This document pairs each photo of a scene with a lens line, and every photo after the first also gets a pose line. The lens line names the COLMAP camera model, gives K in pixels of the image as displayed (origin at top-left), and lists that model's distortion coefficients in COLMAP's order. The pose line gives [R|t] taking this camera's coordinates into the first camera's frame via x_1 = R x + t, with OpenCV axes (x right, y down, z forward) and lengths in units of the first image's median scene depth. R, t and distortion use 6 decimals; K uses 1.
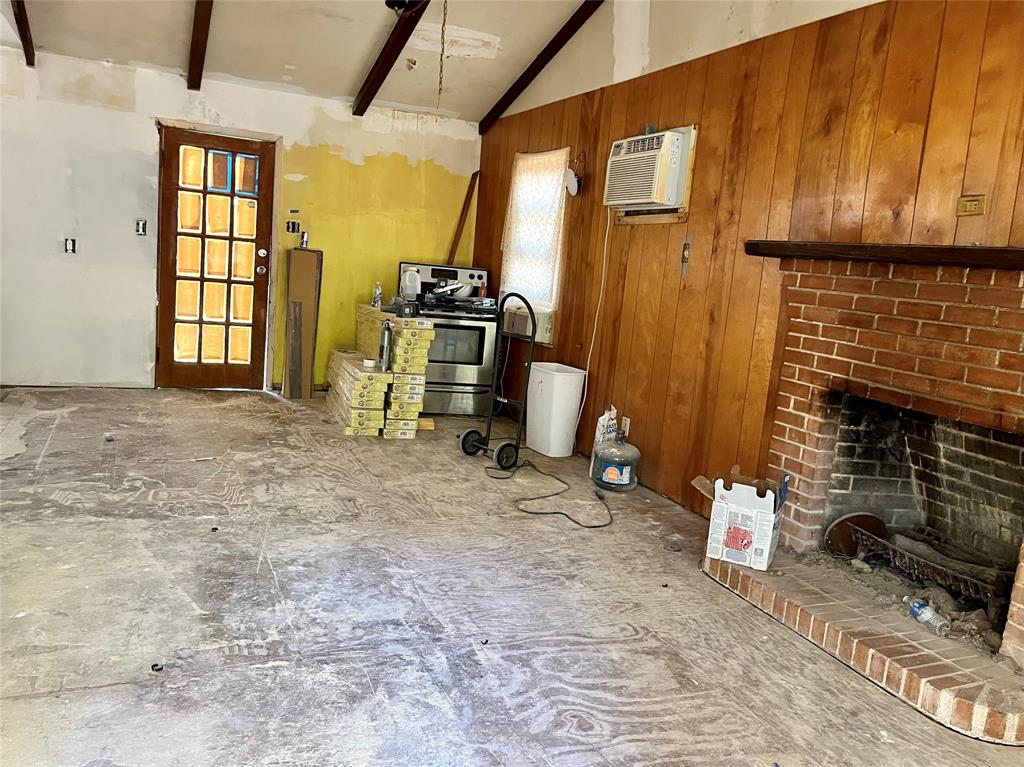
lens RADIAL K [[780.0, 0, 518.0], [0, 780.0, 388.8], [0, 0, 1]] dist [0.066218, -0.082804]
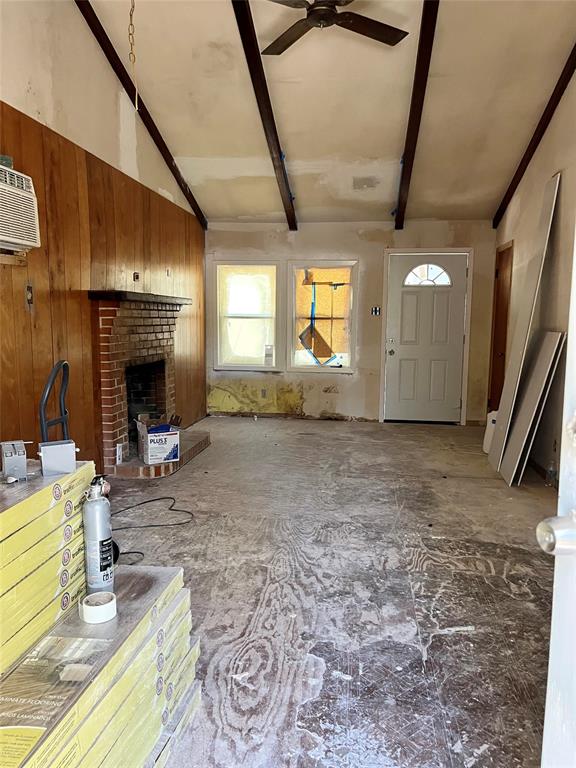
lens RADIAL K [[585.0, 0, 288.0], [0, 585.0, 384.0], [0, 0, 1]] dist [0.066218, -0.082804]
pose [[-0.843636, -0.153475, 0.514513, -0.584321], [0.009615, 0.953804, 0.300276, -0.330737], [-0.536829, 0.258271, -0.803188, 1.663212]]
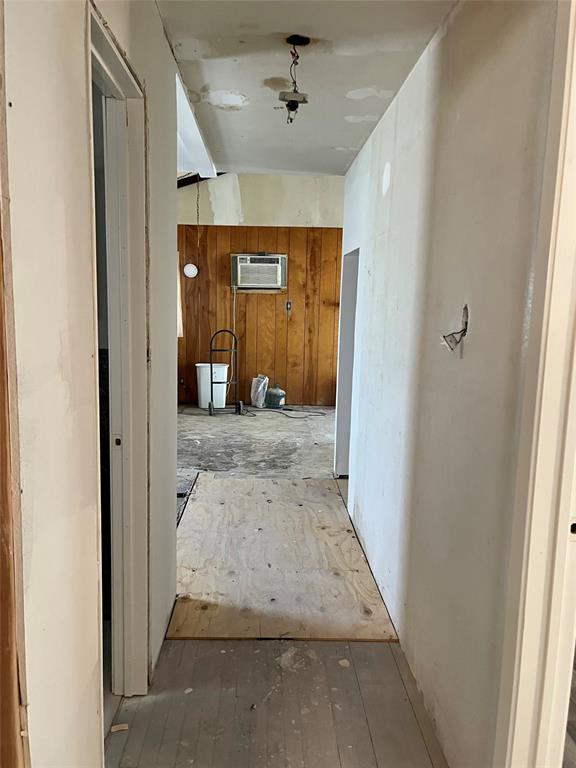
lens RADIAL K [[585.0, 0, 288.0], [0, 585.0, 384.0], [0, 0, 1]] dist [0.066218, -0.082804]
pose [[0.423708, -0.204255, 0.882469, -1.622434], [0.165303, 0.975320, 0.146378, -0.226114], [-0.890588, 0.083853, 0.447015, 0.223515]]
